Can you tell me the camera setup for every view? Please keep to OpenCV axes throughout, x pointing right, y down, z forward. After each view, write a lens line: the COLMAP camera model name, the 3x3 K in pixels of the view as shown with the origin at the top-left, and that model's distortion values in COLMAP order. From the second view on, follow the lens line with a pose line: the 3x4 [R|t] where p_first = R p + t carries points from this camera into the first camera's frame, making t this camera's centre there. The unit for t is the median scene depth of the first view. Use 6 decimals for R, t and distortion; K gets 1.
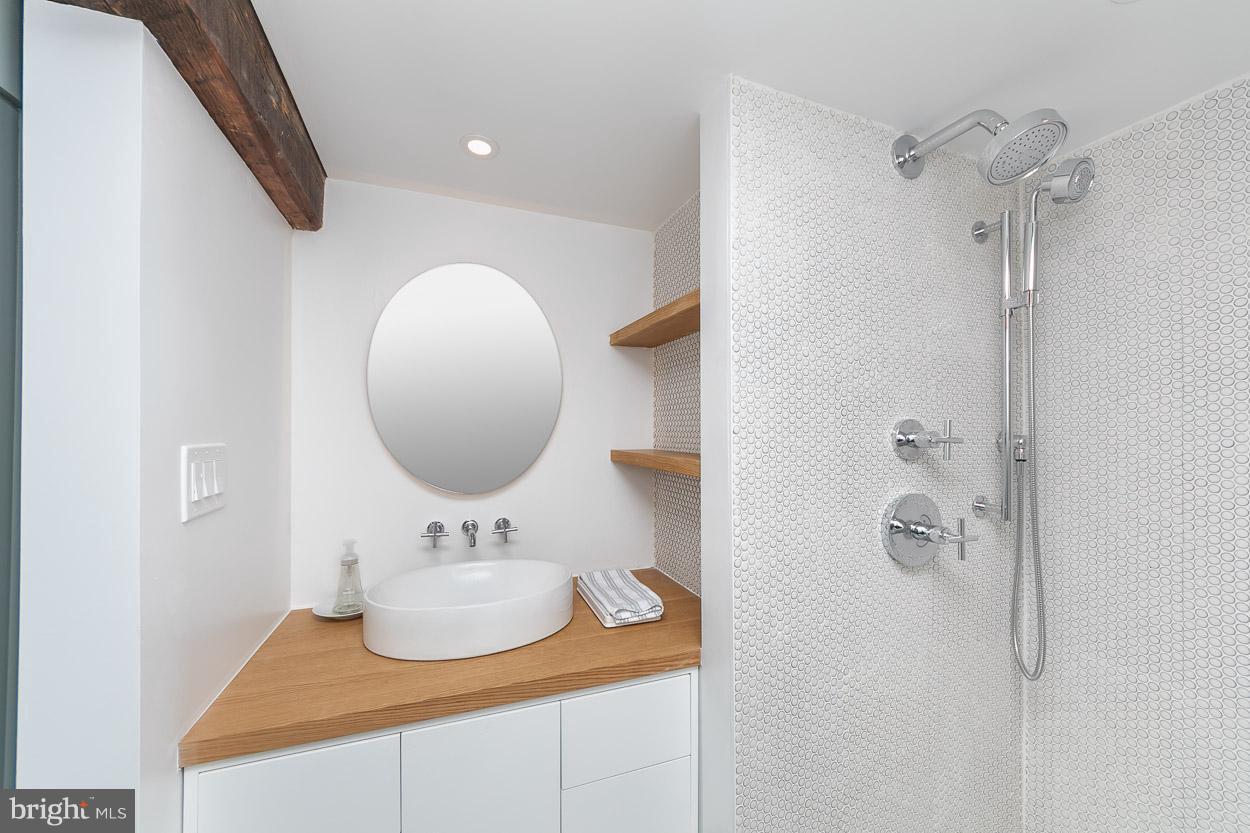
lens RADIAL K [[478.4, 0, 625.0], [0, 478.4, 426.5], [0, 0, 1]] dist [-0.000761, -0.000595]
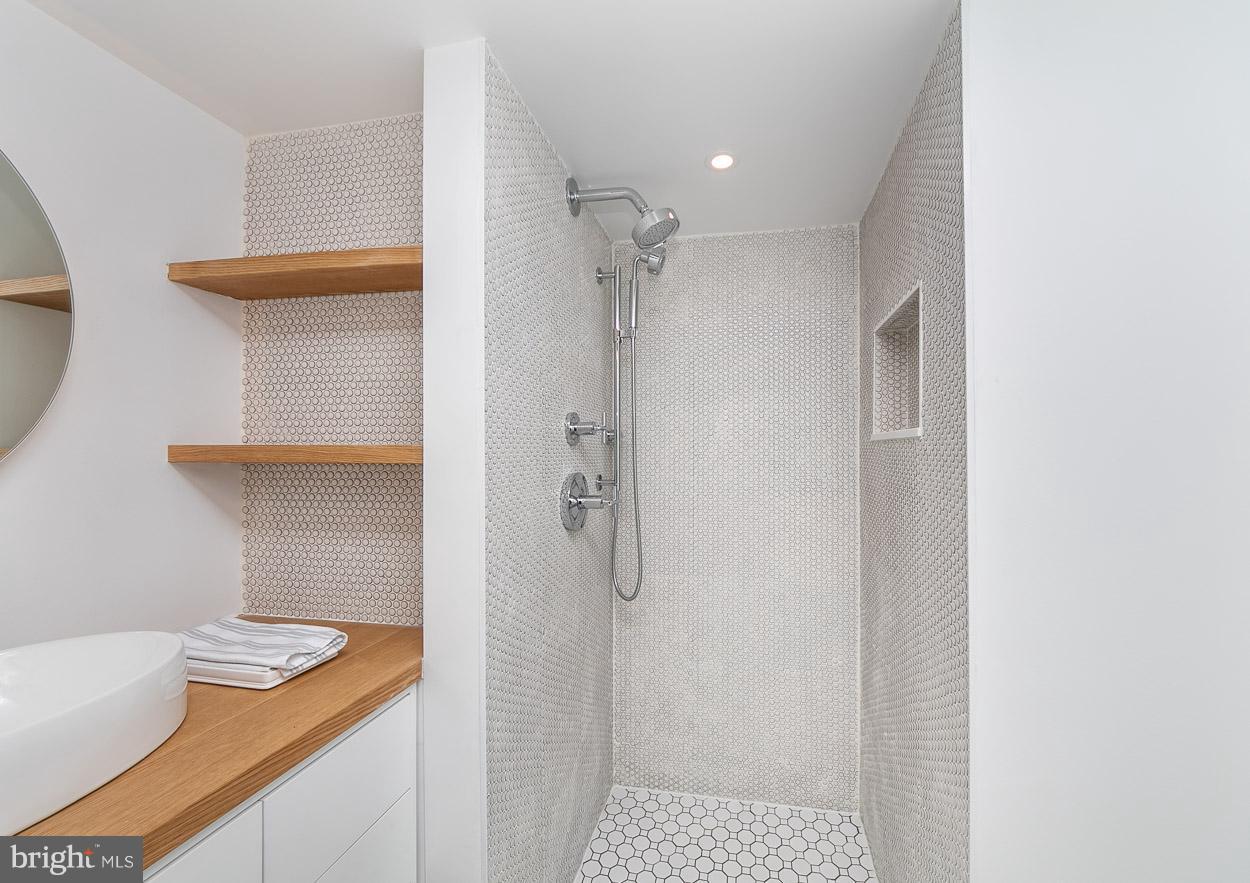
lens RADIAL K [[528.2, 0, 628.3], [0, 528.2, 451.9], [0, 0, 1]] dist [-0.000191, -0.000244]
pose [[0.516749, 0.006446, 0.856113, -0.471115], [-0.002027, 0.999978, -0.006306, 0.091579], [-0.856135, 0.001523, 0.516751, 0.179411]]
